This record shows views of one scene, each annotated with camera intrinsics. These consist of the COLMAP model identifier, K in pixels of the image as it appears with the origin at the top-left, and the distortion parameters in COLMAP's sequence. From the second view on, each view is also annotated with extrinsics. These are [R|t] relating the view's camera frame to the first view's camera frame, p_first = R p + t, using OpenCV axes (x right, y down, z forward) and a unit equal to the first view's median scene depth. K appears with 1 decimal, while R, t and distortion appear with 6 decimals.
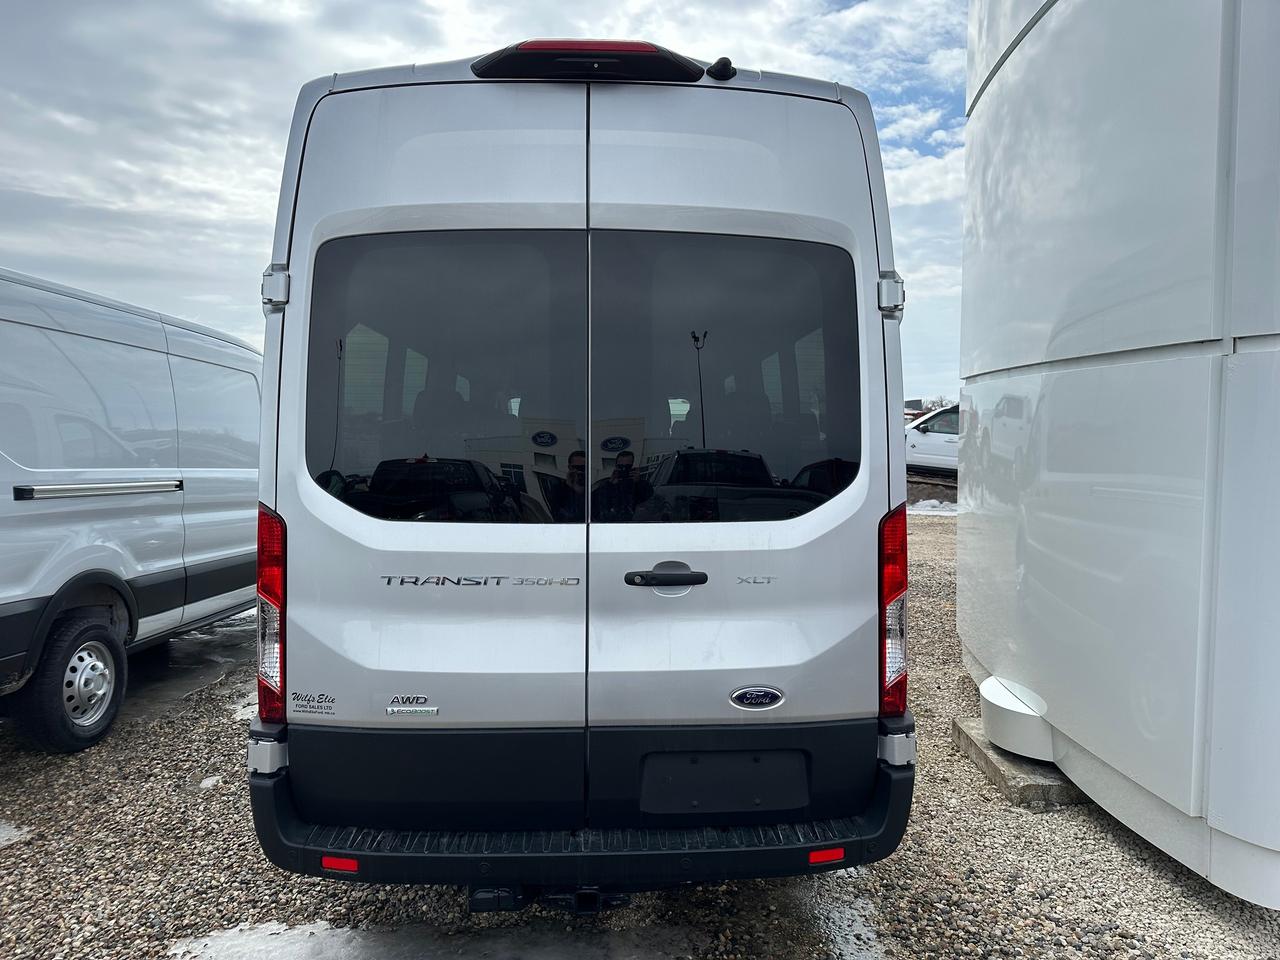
lens RADIAL K [[921.3, 0, 633.2], [0, 921.3, 479.2], [0, 0, 1]] dist [0.000298, -0.003985]
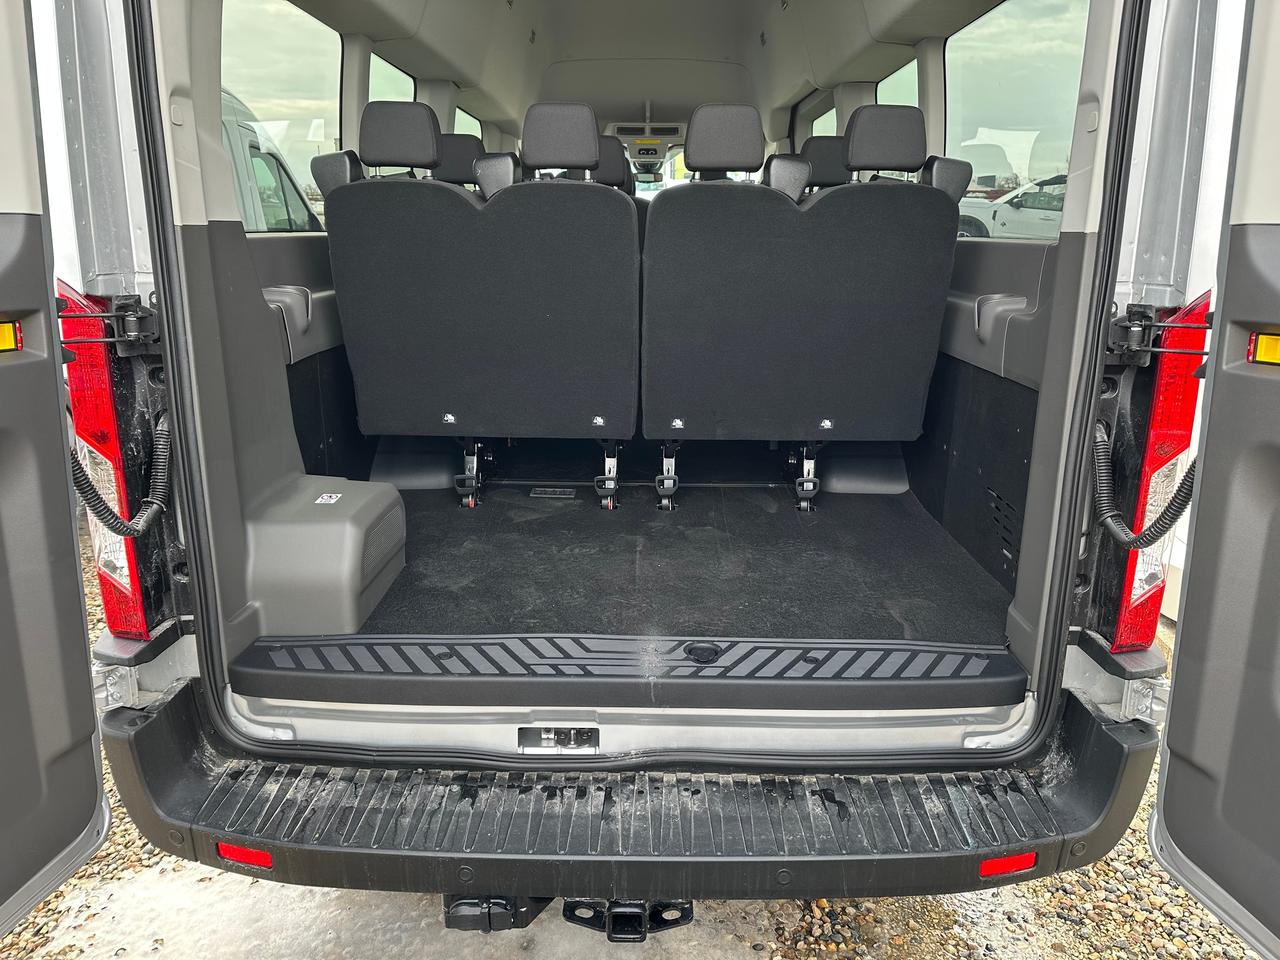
lens RADIAL K [[921.3, 0, 646.8], [0, 921.3, 482.3], [0, 0, 1]] dist [0.000298, -0.003985]
pose [[0.999310, 0.016329, -0.033373, -0.018638], [-0.008108, 0.972441, 0.233008, 0.010220], [0.036258, -0.232577, 0.971902, 0.424910]]
